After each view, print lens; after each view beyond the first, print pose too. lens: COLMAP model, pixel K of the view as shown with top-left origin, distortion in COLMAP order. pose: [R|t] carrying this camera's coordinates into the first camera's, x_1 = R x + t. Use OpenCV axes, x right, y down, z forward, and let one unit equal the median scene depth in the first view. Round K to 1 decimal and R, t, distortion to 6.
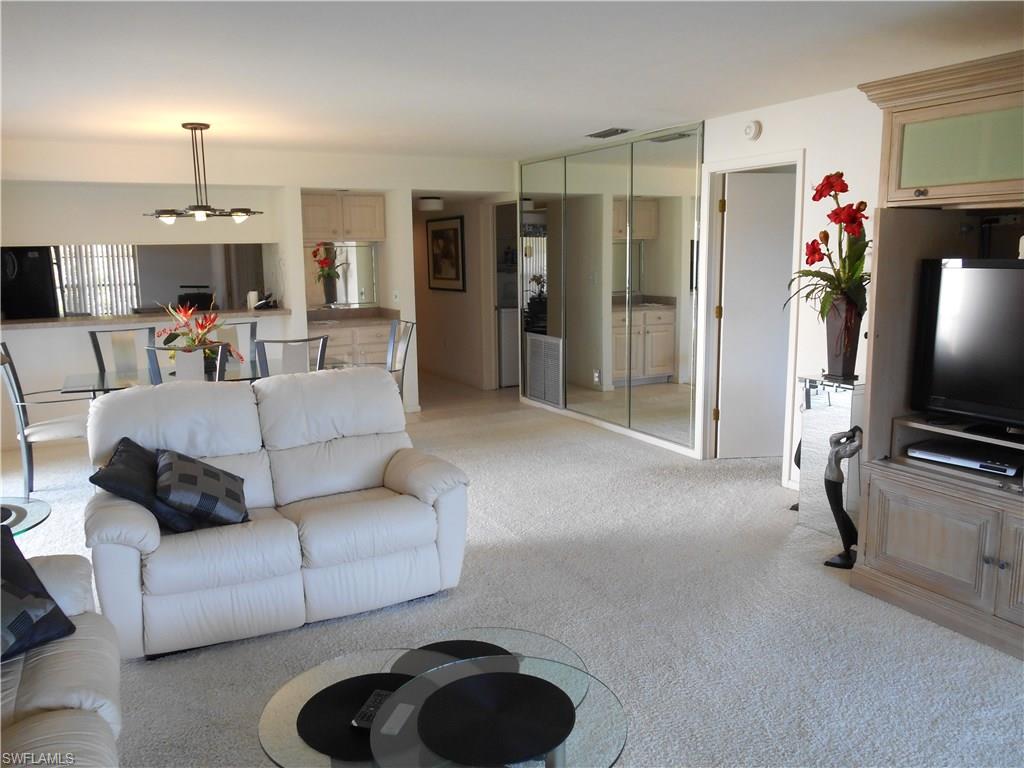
lens RADIAL K [[794.9, 0, 512.0], [0, 794.9, 384.0], [0, 0, 1]] dist [-0.019492, 0.005070]
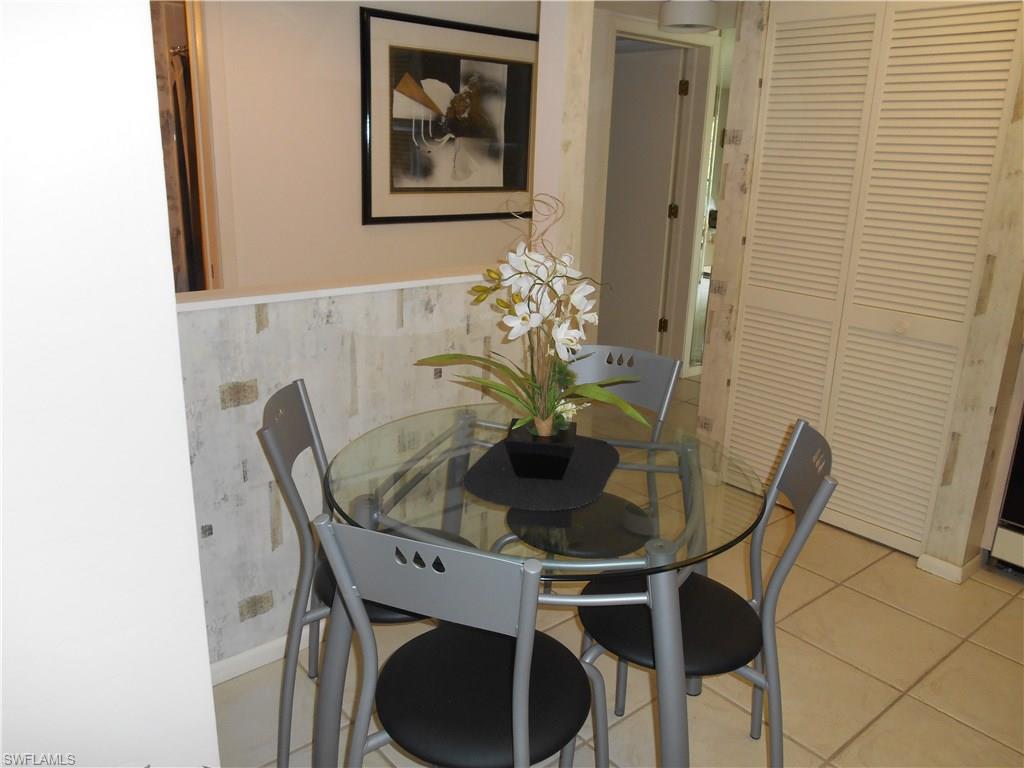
lens RADIAL K [[794.9, 0, 512.0], [0, 794.9, 384.0], [0, 0, 1]] dist [-0.019492, 0.005070]
pose [[-0.198181, -0.272358, 0.941565, -0.476440], [0.131389, 0.944567, 0.300881, -0.153054], [-0.971319, 0.183340, -0.151411, 1.031585]]
